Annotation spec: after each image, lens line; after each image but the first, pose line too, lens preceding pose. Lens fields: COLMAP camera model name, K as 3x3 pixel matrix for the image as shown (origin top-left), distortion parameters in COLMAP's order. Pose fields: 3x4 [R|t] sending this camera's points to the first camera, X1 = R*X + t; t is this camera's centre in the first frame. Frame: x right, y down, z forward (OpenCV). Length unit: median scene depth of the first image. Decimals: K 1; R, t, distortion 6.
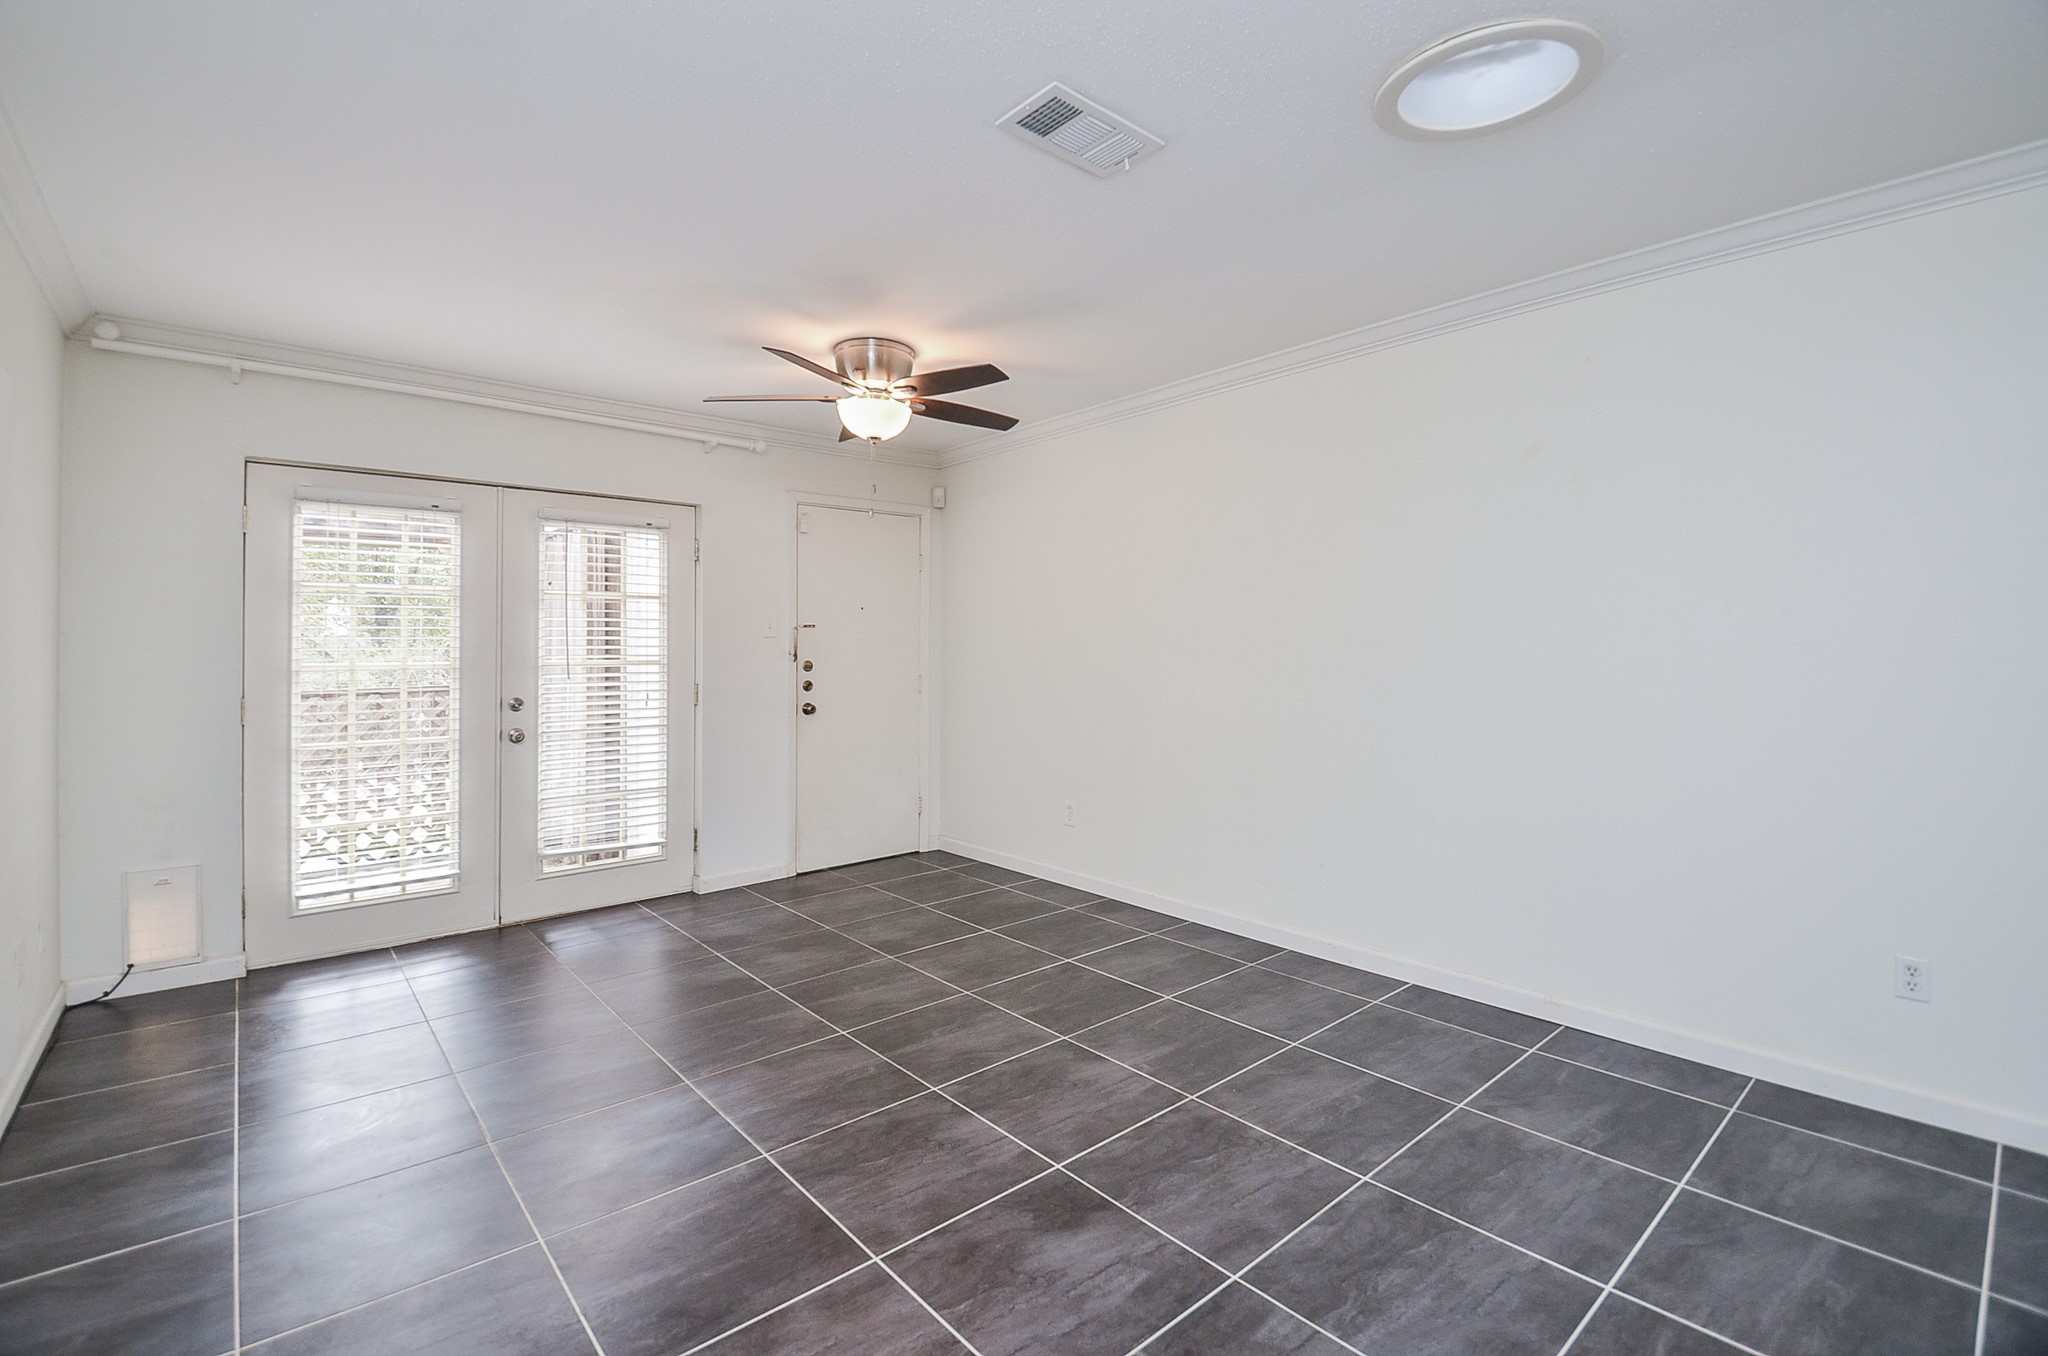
lens RADIAL K [[917.5, 0, 1019.1], [0, 917.5, 636.8], [0, 0, 1]] dist [0.022051, -0.025481]
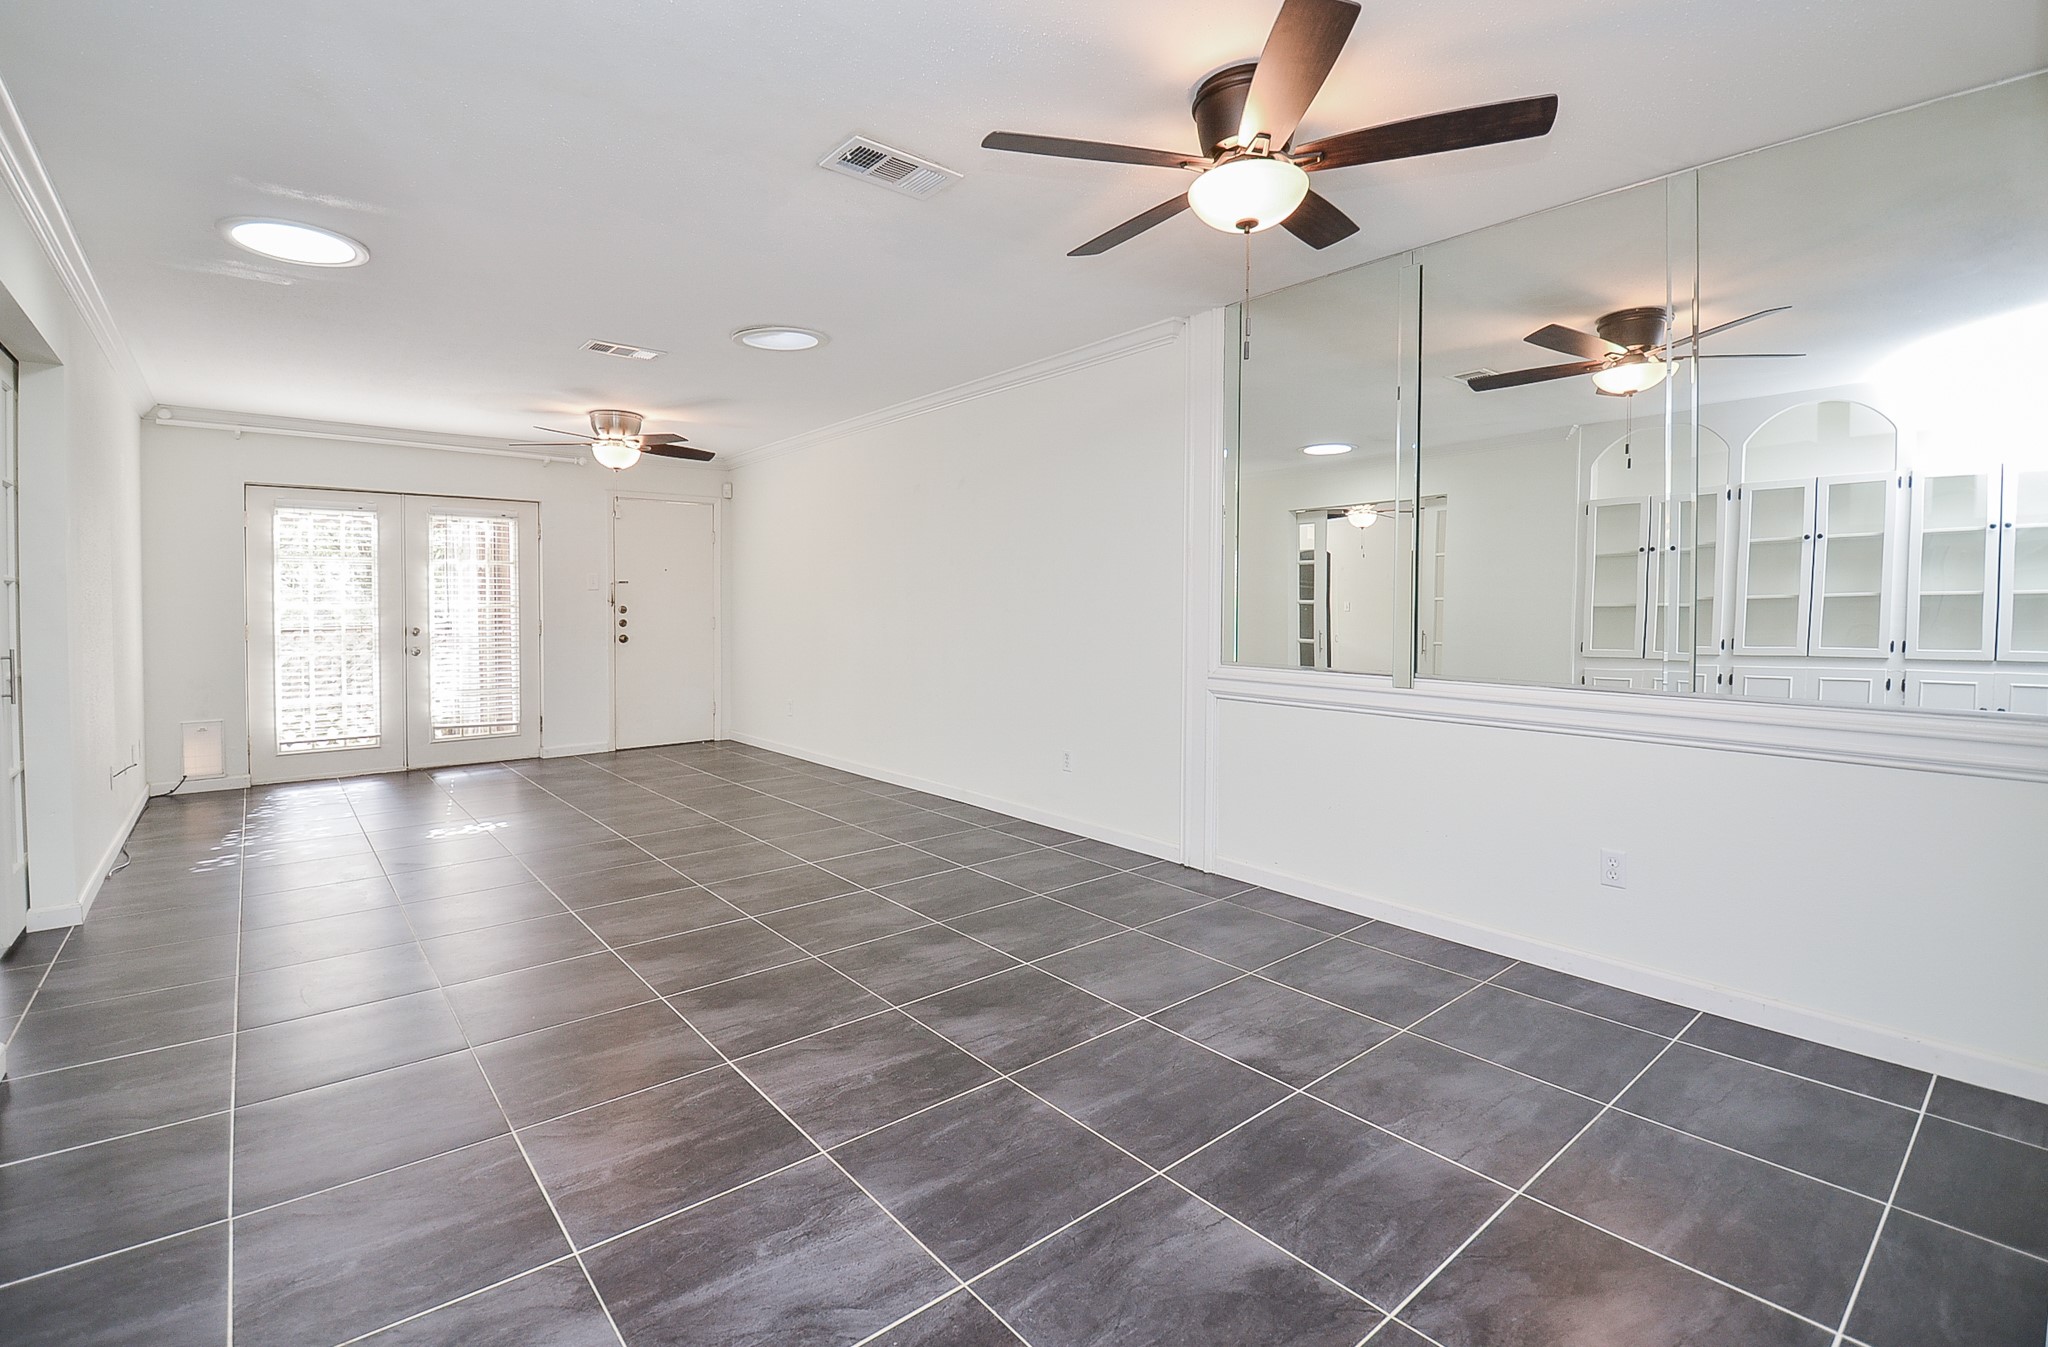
lens RADIAL K [[920.5, 0, 1039.9], [0, 920.5, 623.2], [0, 0, 1]] dist [-0.001722, -0.019725]
pose [[0.999964, 0.008055, 0.002523, 0.589341], [-0.008143, 0.999283, 0.036971, -0.008516], [-0.002224, -0.036990, 0.999313, -0.647662]]
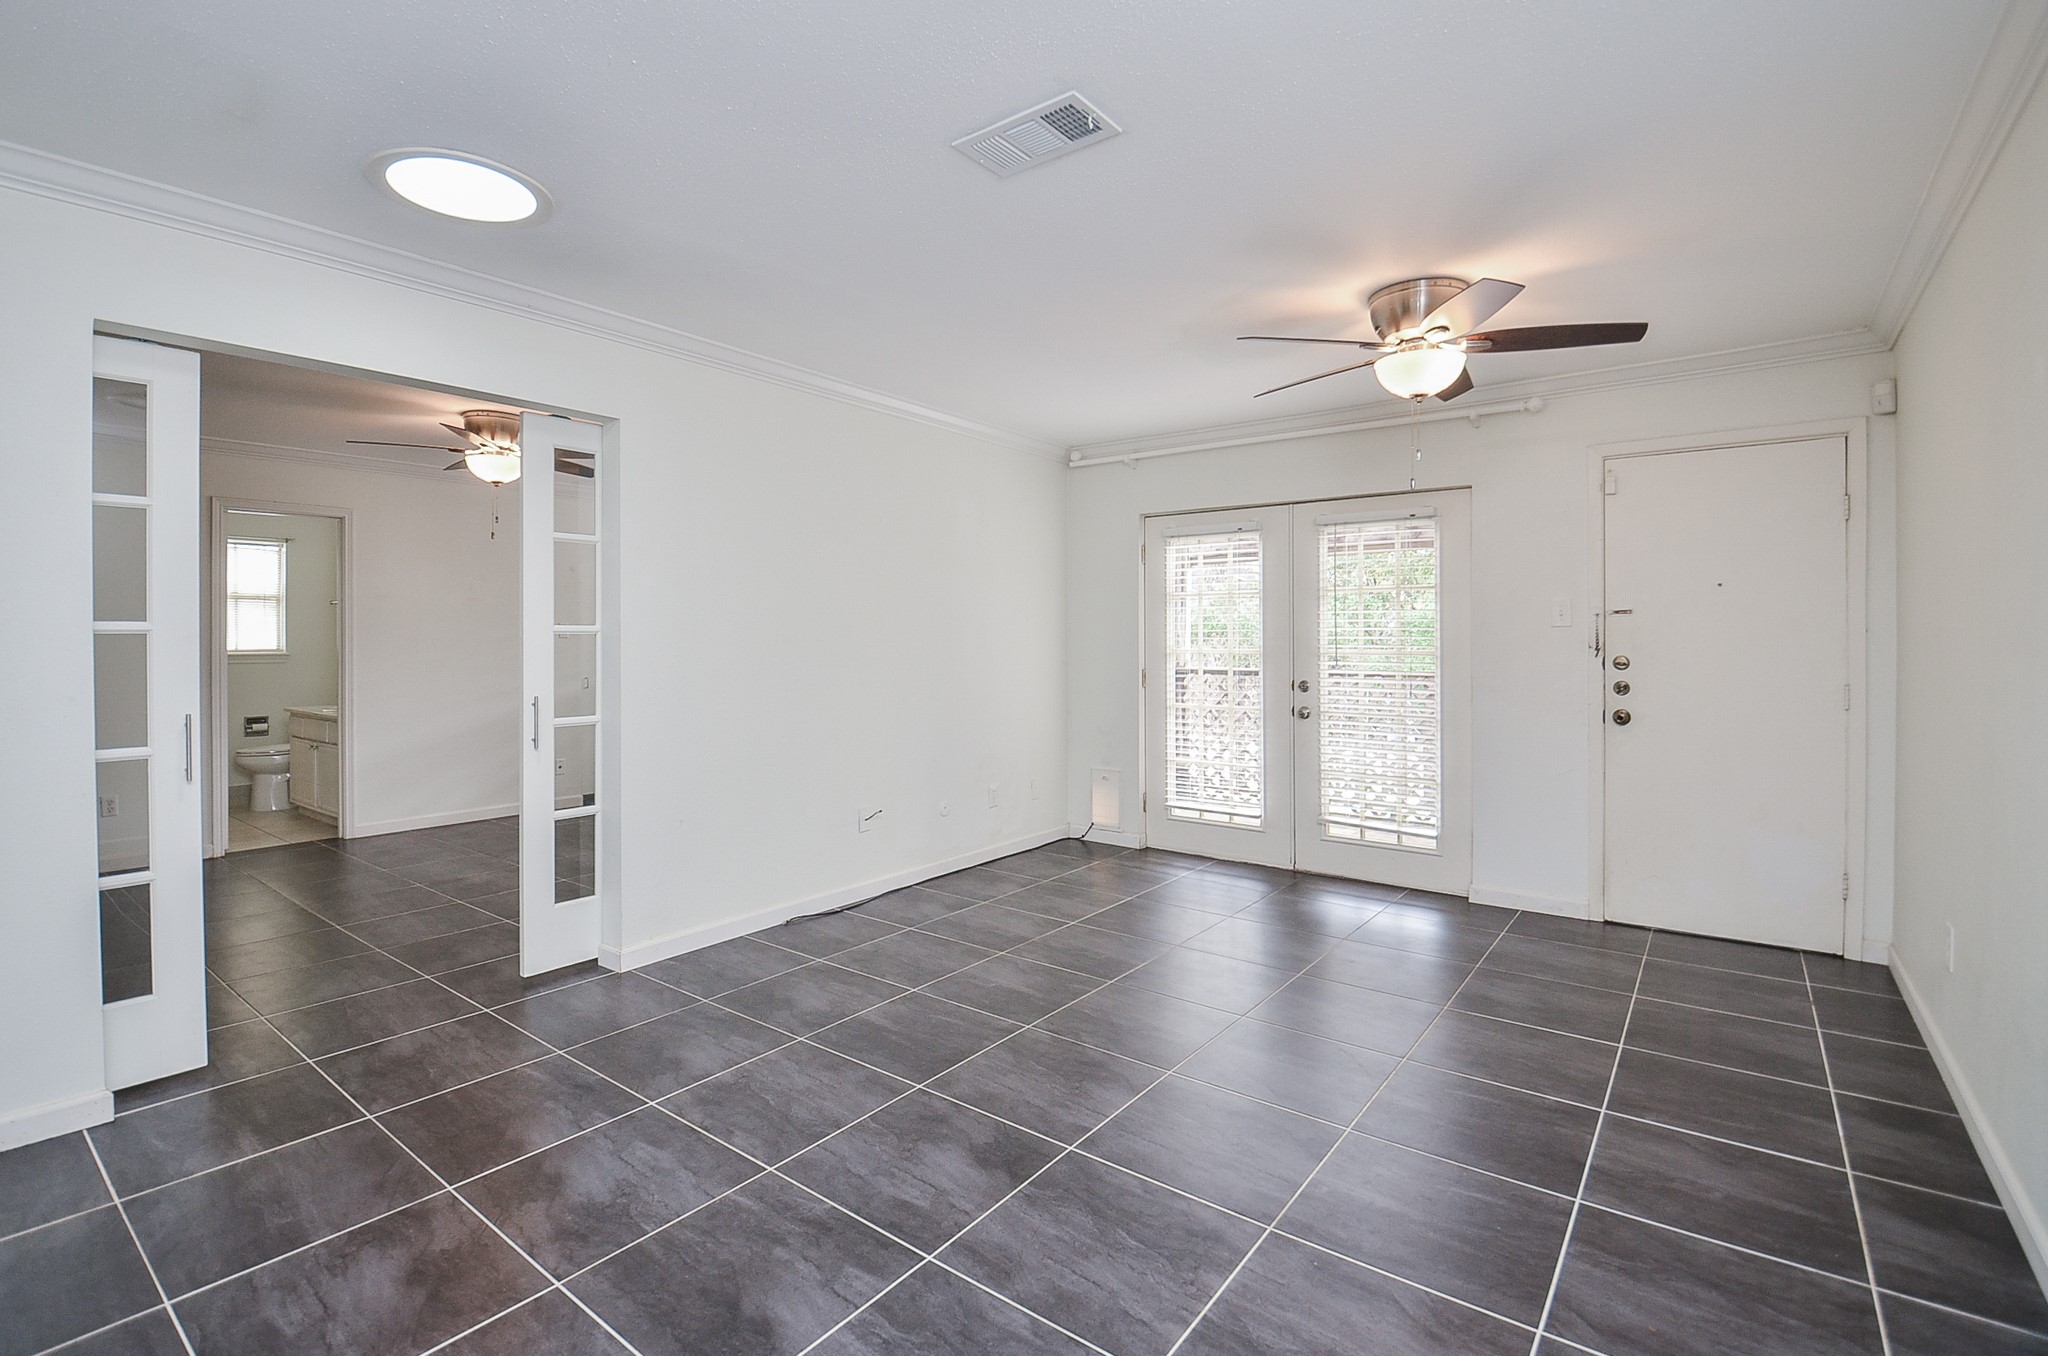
lens RADIAL K [[935.2, 0, 1000.5], [0, 935.2, 635.9], [0, 0, 1]] dist [0.021105, -0.020184]
pose [[0.190559, 0.001235, -0.981675, 0.622687], [0.008465, 0.999960, 0.002901, 0.002657], [0.981639, -0.008862, 0.190541, 0.434395]]
